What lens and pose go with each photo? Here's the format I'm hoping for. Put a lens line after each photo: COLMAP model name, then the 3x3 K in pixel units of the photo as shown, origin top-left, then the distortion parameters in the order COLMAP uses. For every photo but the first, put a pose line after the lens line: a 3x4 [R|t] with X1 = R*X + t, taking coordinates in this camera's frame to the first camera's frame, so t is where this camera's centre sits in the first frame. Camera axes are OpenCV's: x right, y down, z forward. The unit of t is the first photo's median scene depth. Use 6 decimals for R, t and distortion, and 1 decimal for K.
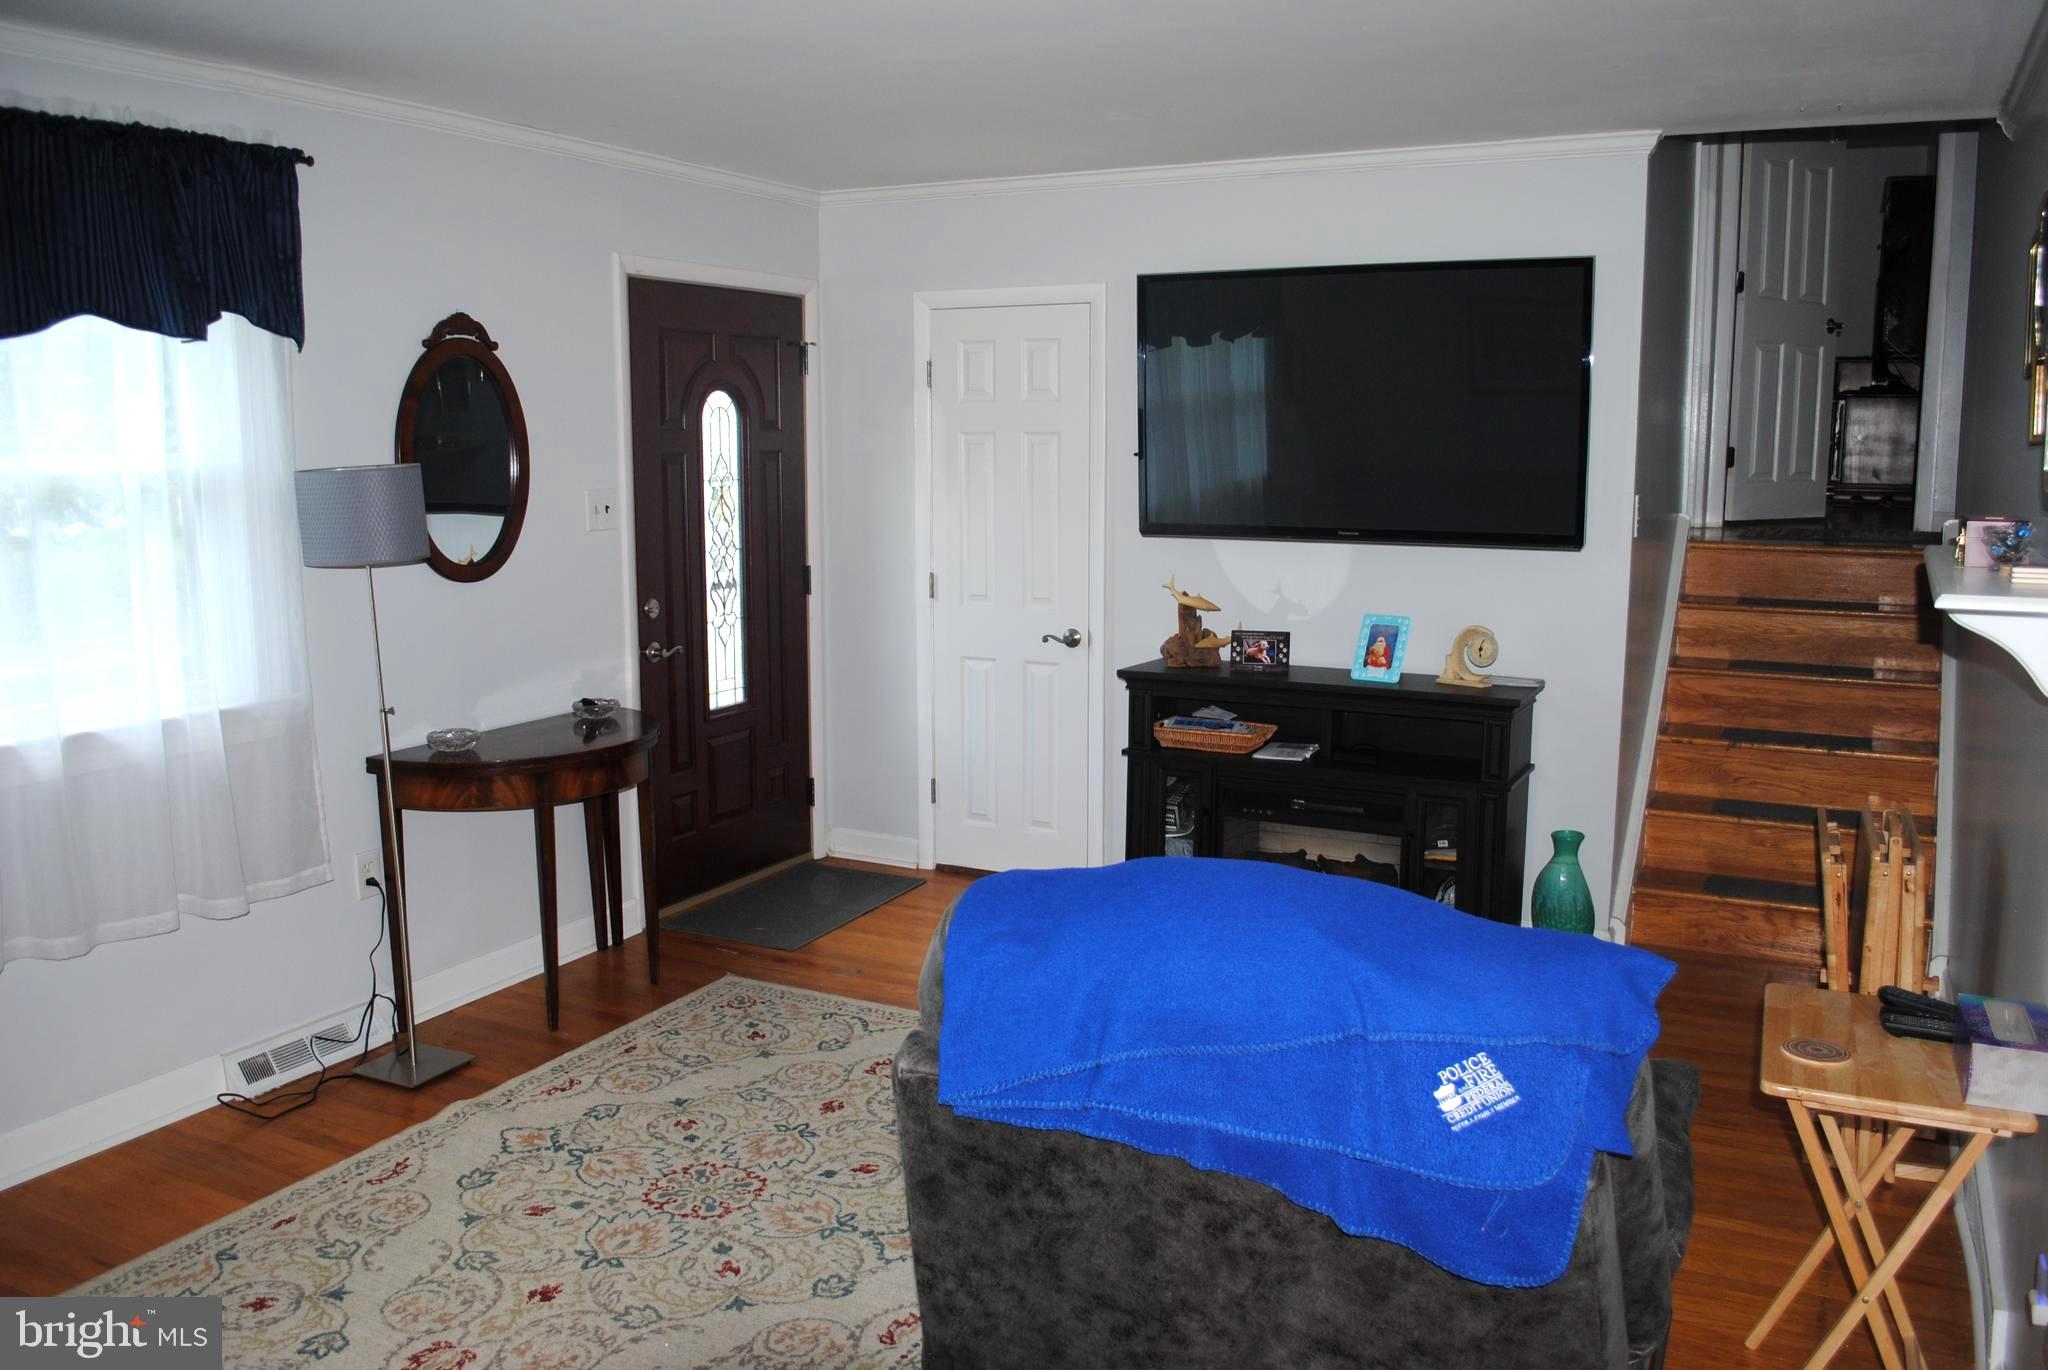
lens RADIAL K [[1618.3, 0, 1029.8], [0, 1618.3, 686.4], [0, 0, 1]] dist [-0.081854, 0.014293]
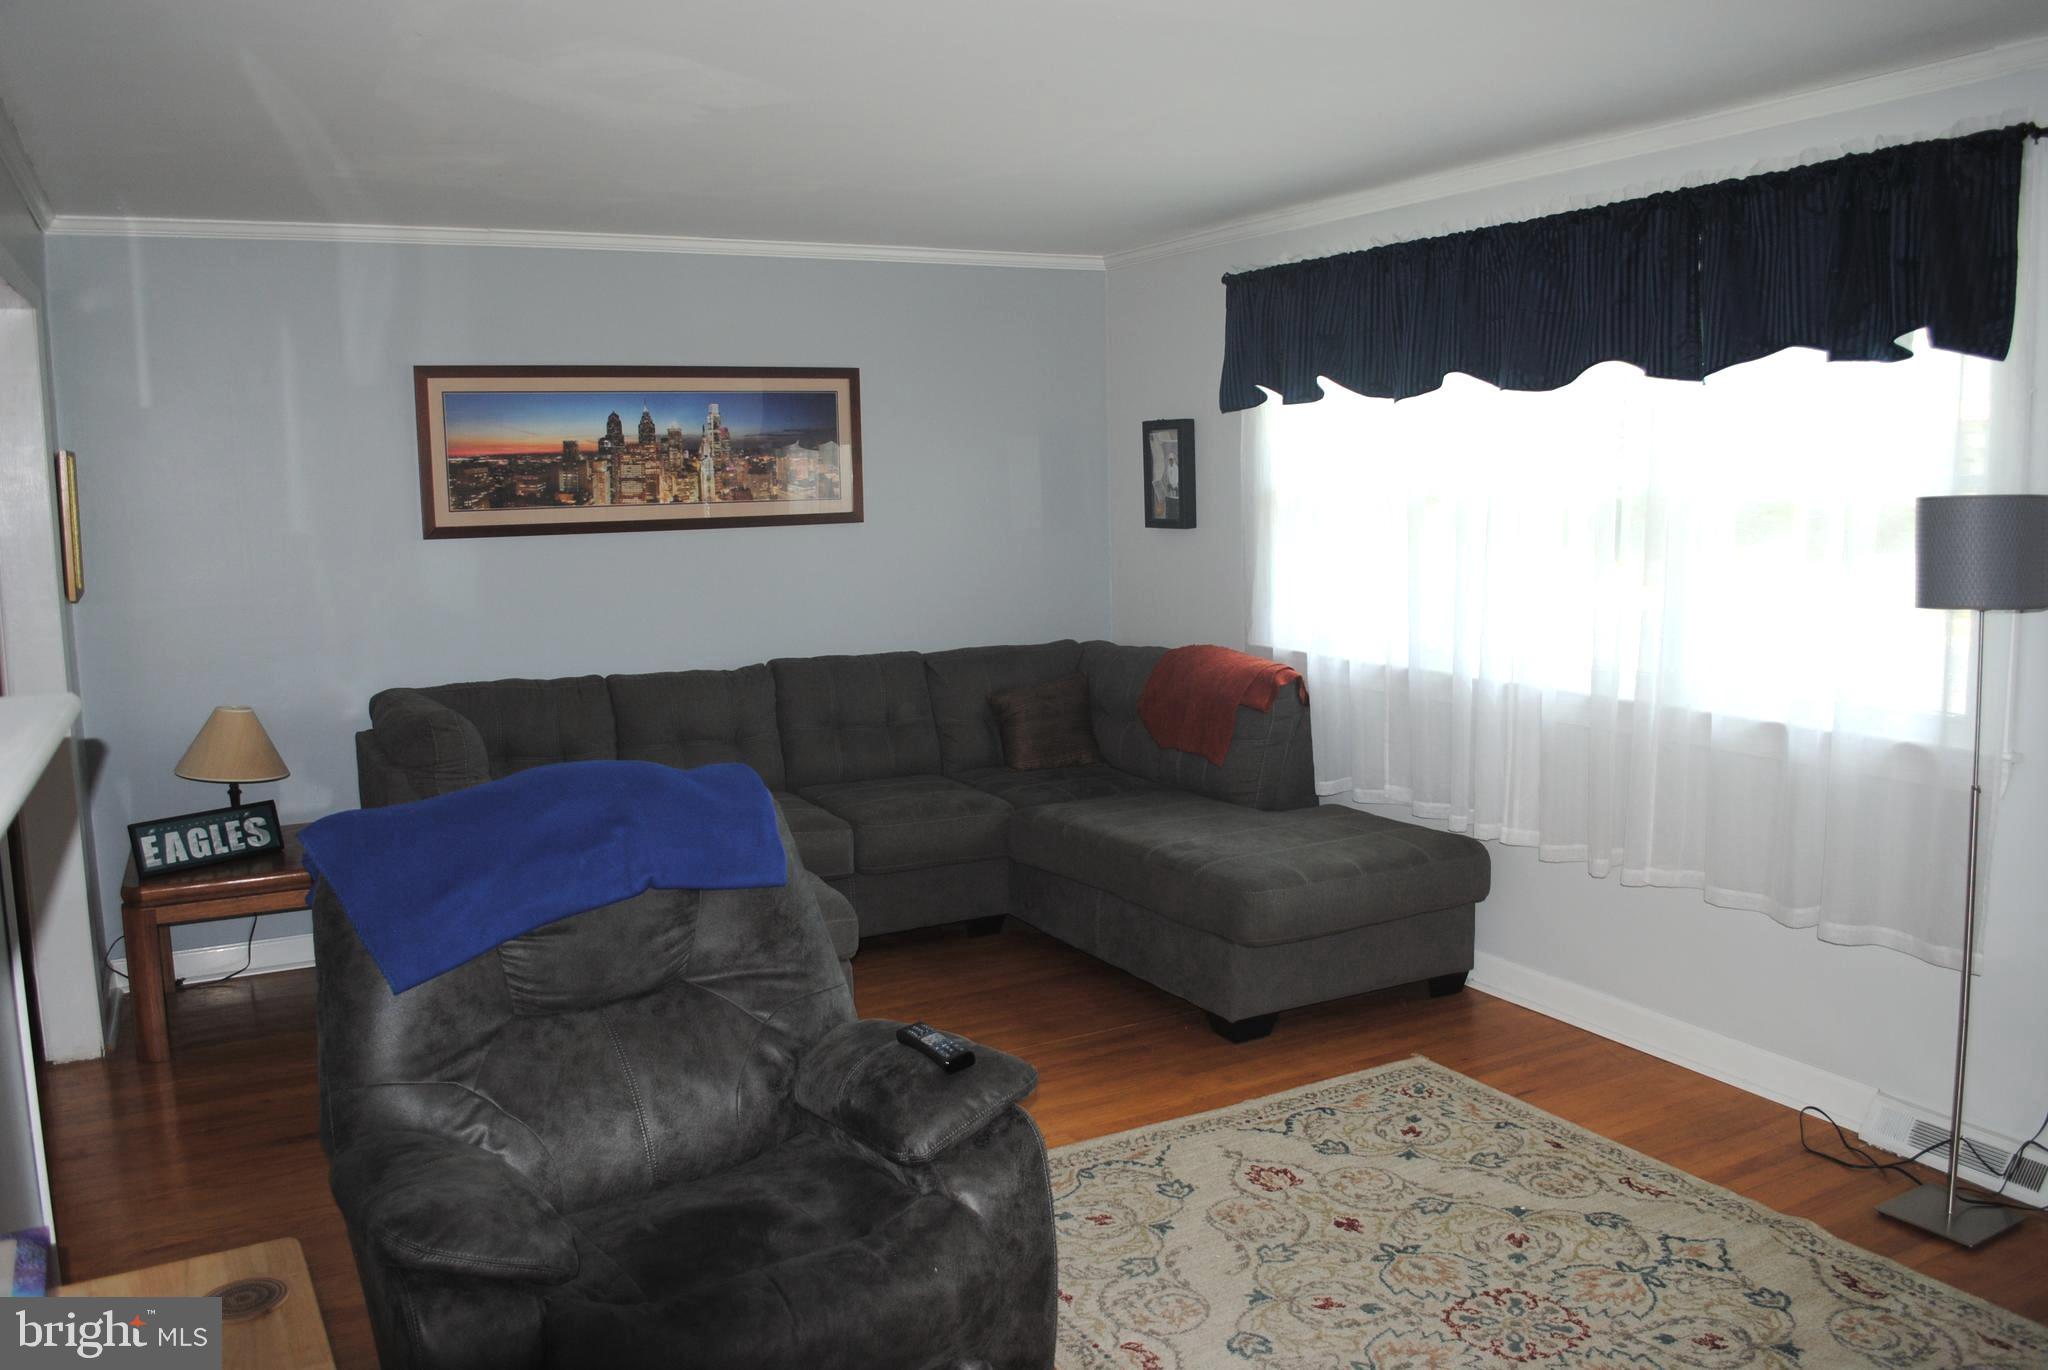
lens RADIAL K [[1618.3, 0, 1026.9], [0, 1618.3, 685.1], [0, 0, 1]] dist [-0.081854, 0.014293]
pose [[-0.566945, 0.127619, -0.813810, 0.612980], [-0.101659, 0.969535, 0.222861, -0.193827], [0.817459, 0.209081, -0.536699, 1.165966]]
